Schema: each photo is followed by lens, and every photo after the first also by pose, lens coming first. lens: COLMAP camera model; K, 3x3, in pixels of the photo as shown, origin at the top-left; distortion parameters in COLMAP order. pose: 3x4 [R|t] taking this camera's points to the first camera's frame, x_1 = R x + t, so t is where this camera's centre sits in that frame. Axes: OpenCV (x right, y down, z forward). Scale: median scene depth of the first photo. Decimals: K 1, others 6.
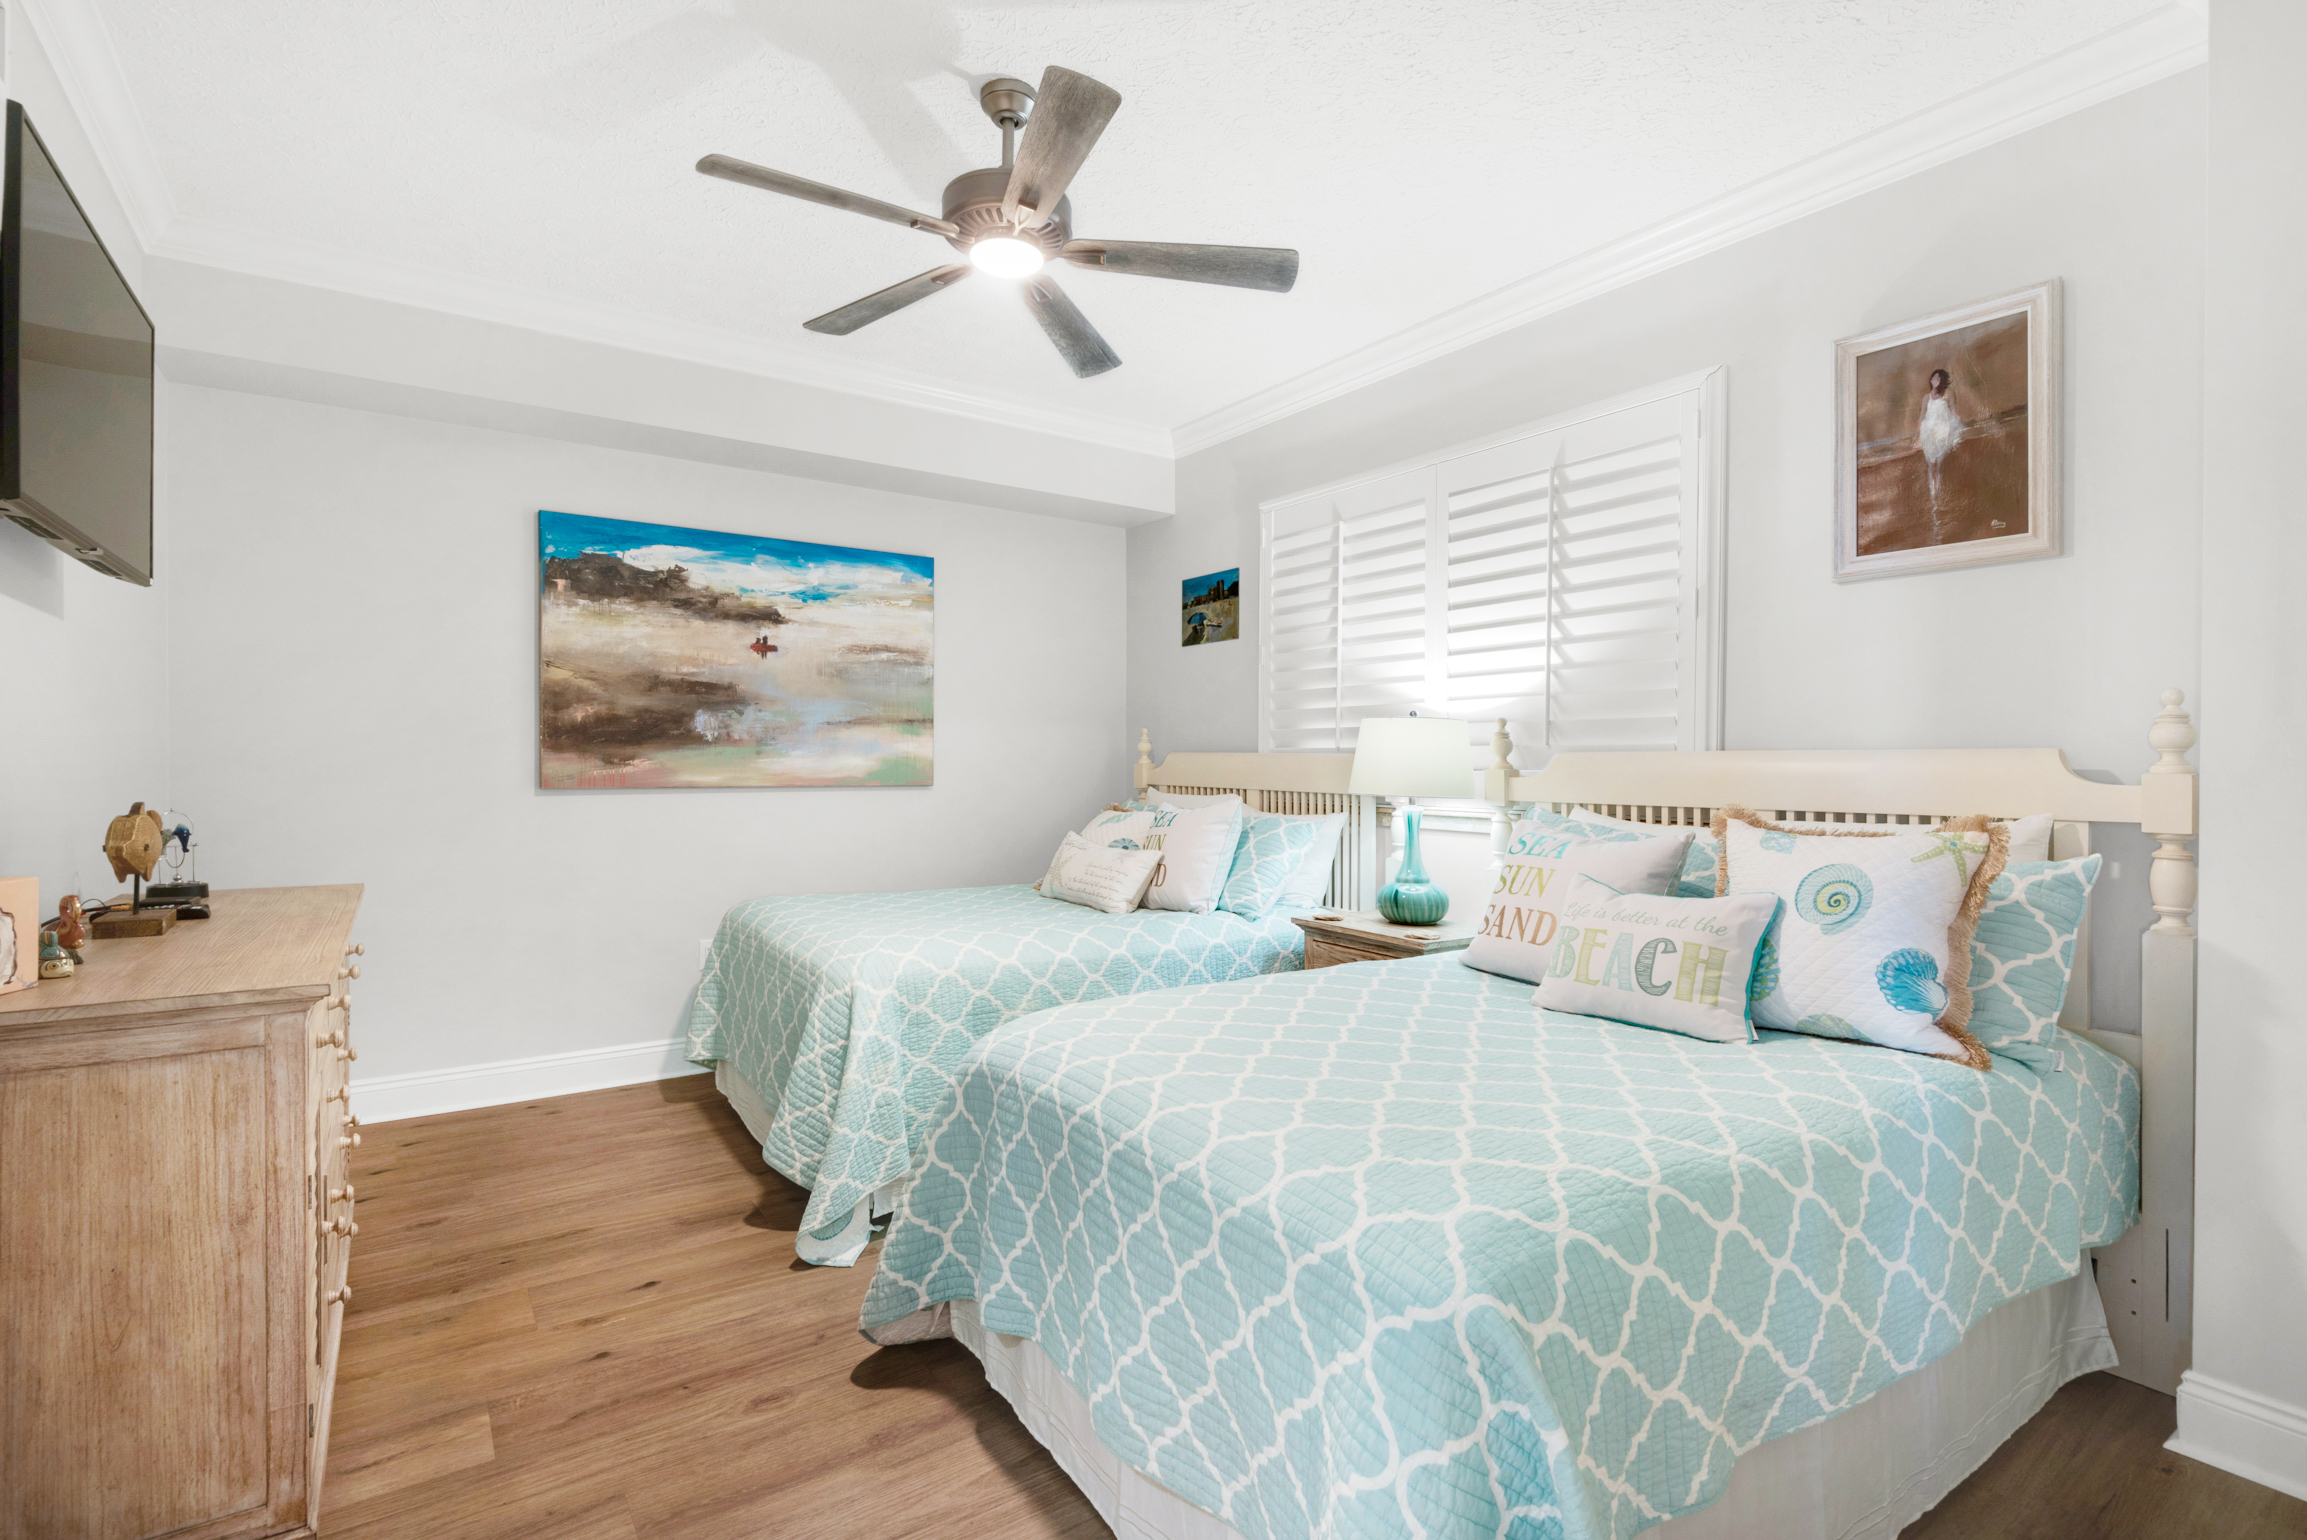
lens RADIAL K [[1067.1, 0, 1153.5], [0, 1067.1, 770.0], [0, 0, 1]] dist [-0.000713, -0.000428]
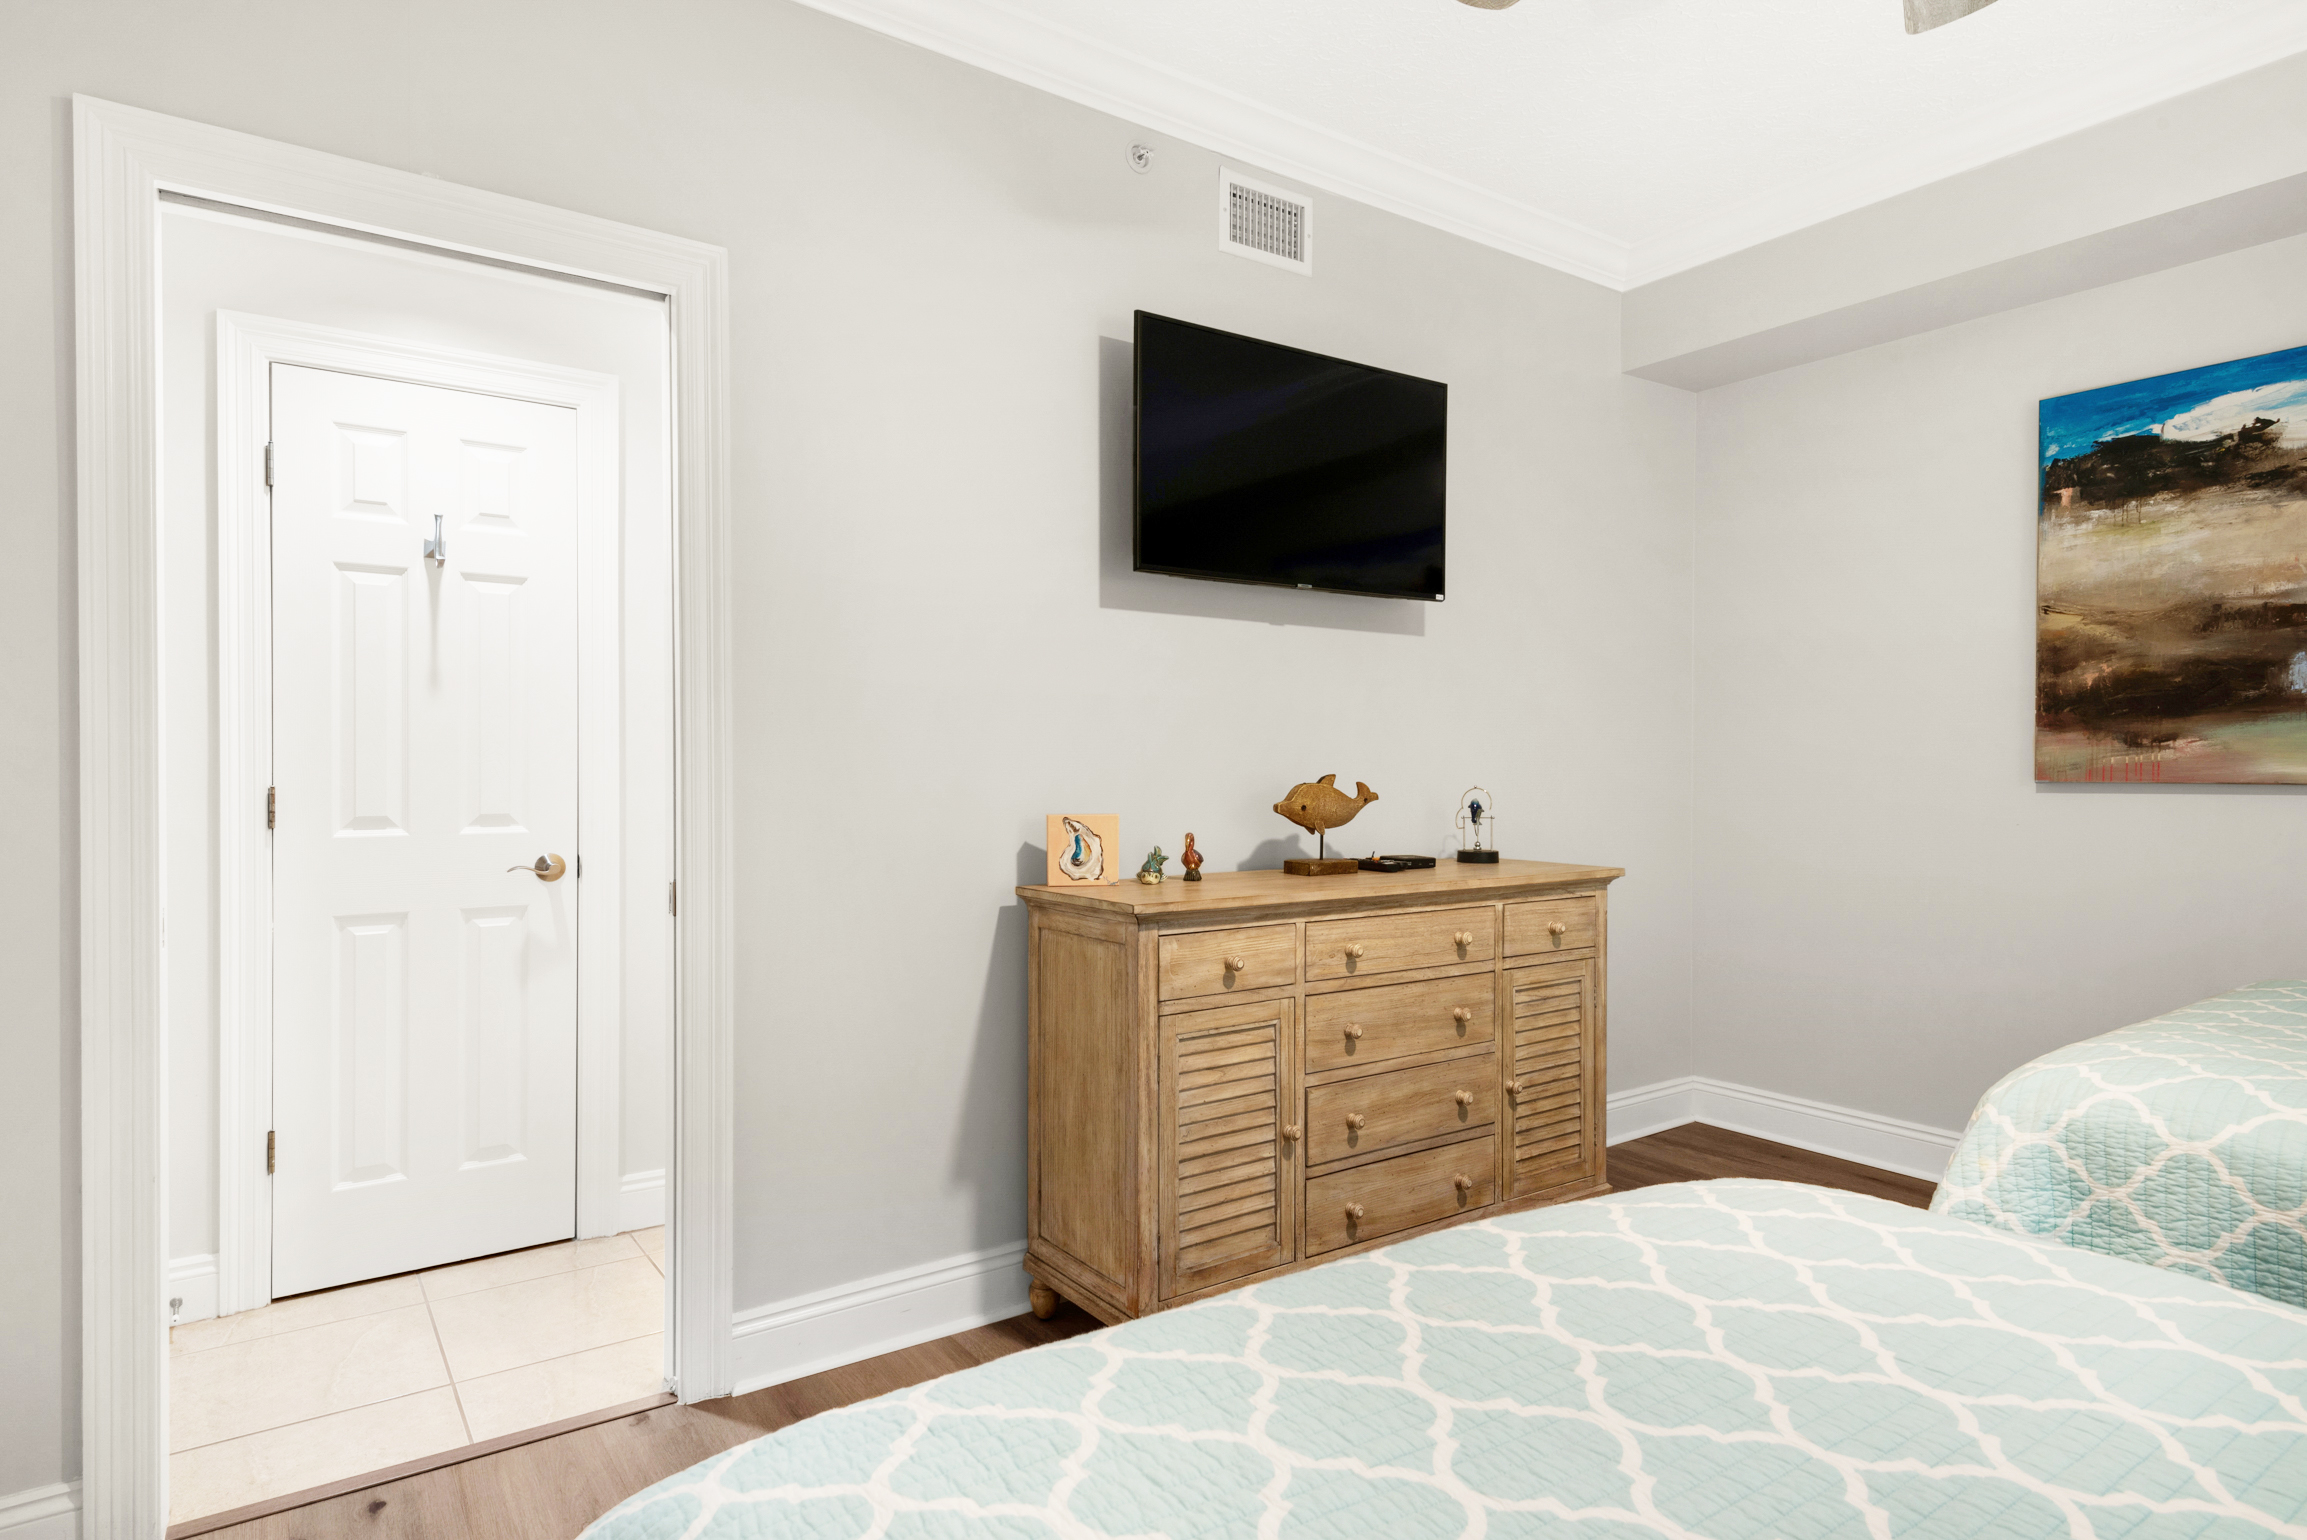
lens RADIAL K [[1282.5, 0, 1153.5], [0, 1282.5, 770.0], [0, 0, 1]] dist [0.002995, 0.000583]
pose [[0.005351, -0.002844, -0.999982, 0.291616], [-0.006880, 0.999972, -0.002881, 0.015358], [0.999962, 0.006895, 0.005332, 0.380427]]
